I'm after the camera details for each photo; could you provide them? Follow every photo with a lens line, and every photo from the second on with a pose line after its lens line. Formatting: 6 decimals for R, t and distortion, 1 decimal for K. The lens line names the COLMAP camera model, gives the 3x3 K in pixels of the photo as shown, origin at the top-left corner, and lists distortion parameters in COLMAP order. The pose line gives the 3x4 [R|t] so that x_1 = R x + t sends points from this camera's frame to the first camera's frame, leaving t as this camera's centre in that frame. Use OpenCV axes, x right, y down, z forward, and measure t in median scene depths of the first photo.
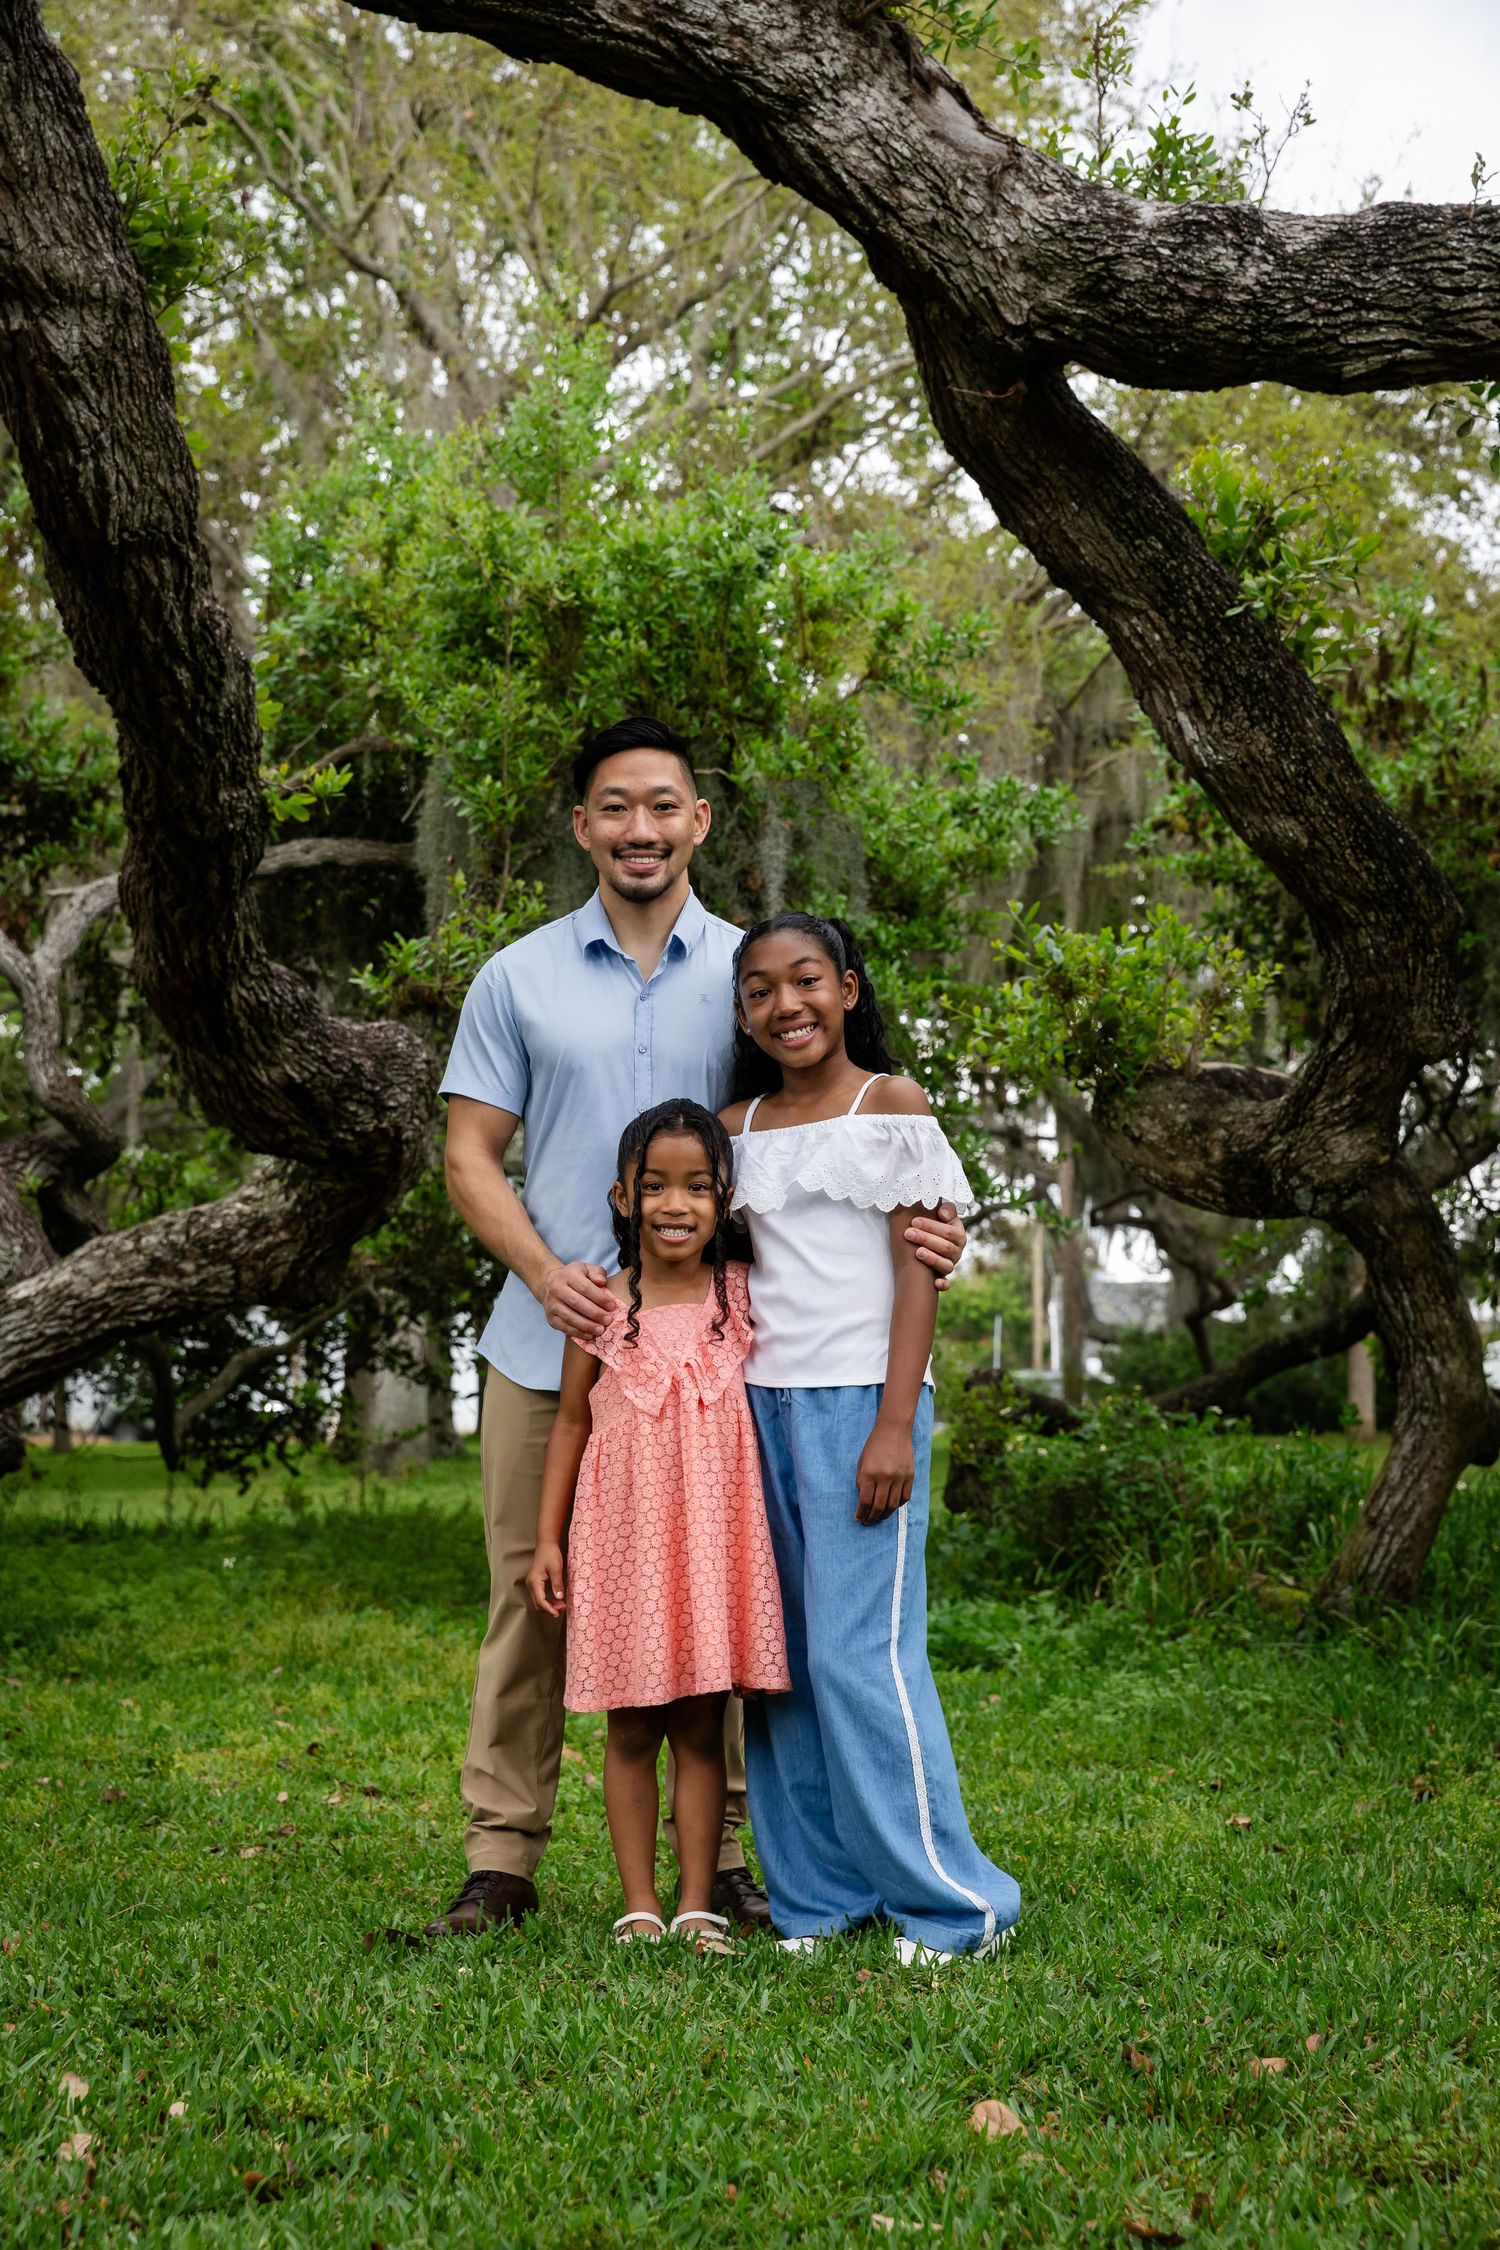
lens RADIAL K [[3676.7, 0, 761.6], [0, 3676.7, 1152.6], [0, 0, 1]] dist [-0.005227, -0.010401]
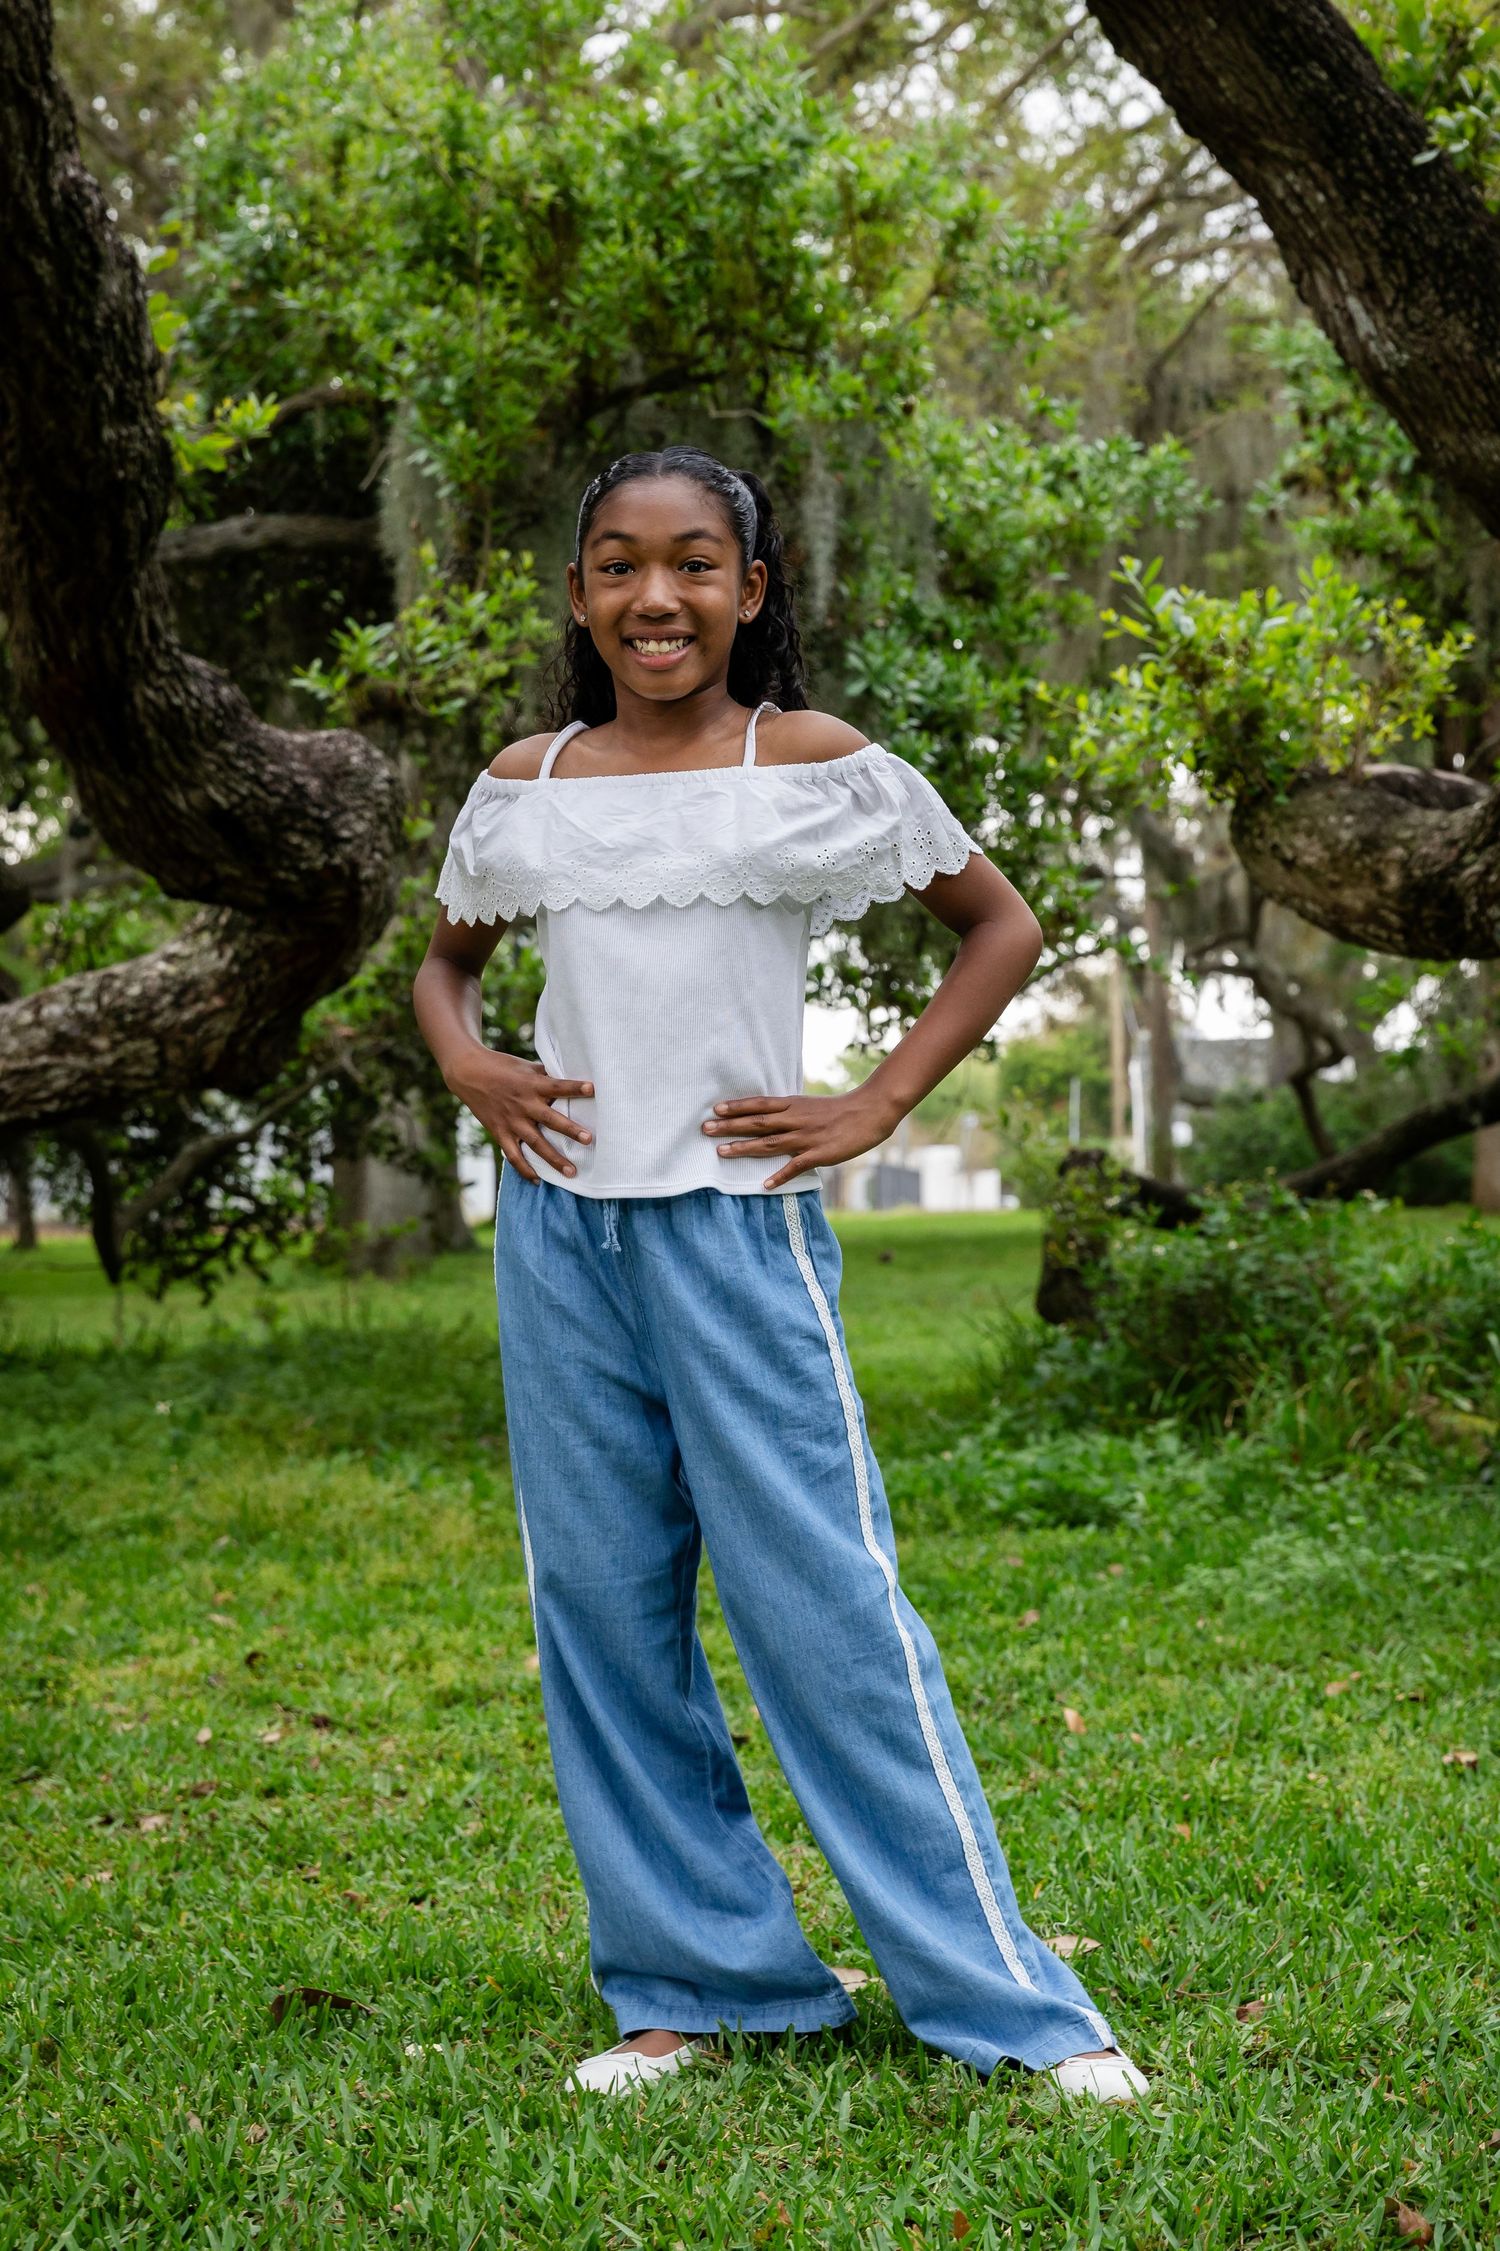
lens RADIAL K [[3972.4, 0, 854.1], [0, 3972.4, 1240.1], [0, 0, 1]] dist [-0.017757, 0.096057]
pose [[0.999800, -0.016868, 0.010702, -0.001265], [0.015898, 0.996253, 0.085008, 0.002818], [-0.012096, -0.084821, 0.996323, 0.129497]]
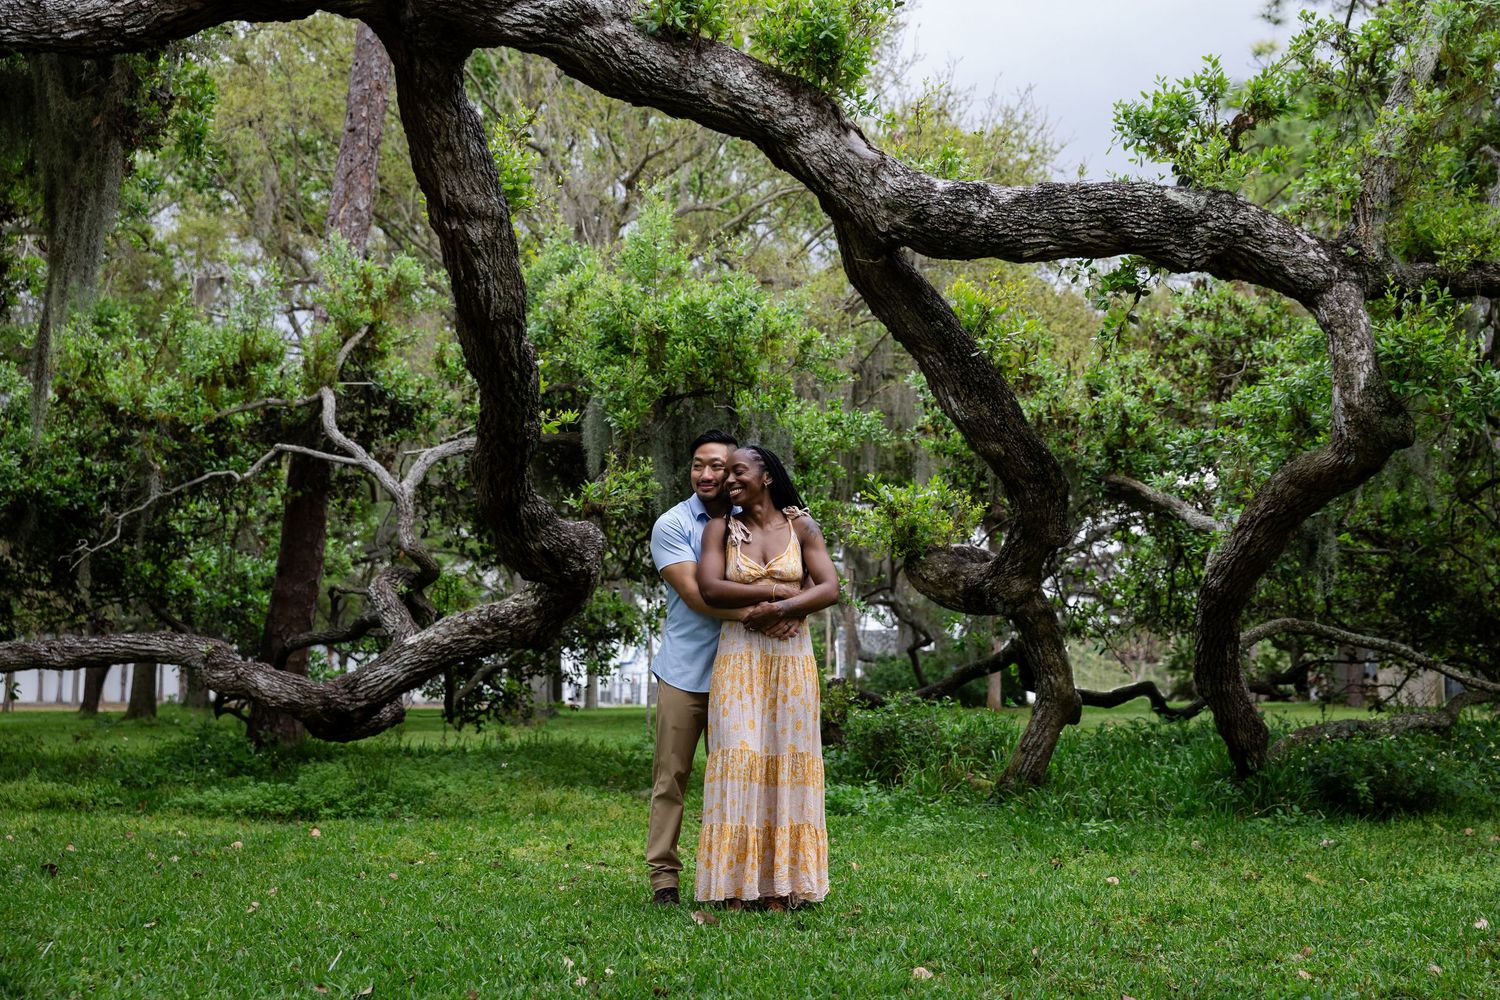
lens RADIAL K [[1905.4, 0, 743.2], [0, 1905.4, 500.0], [0, 0, 1]] dist [0.013172, -0.020348]
pose [[0.999207, 0.010407, 0.038429, -0.048676], [-0.009234, 0.999490, -0.030572, -0.013635], [-0.038727, 0.030193, 0.998794, -0.149619]]
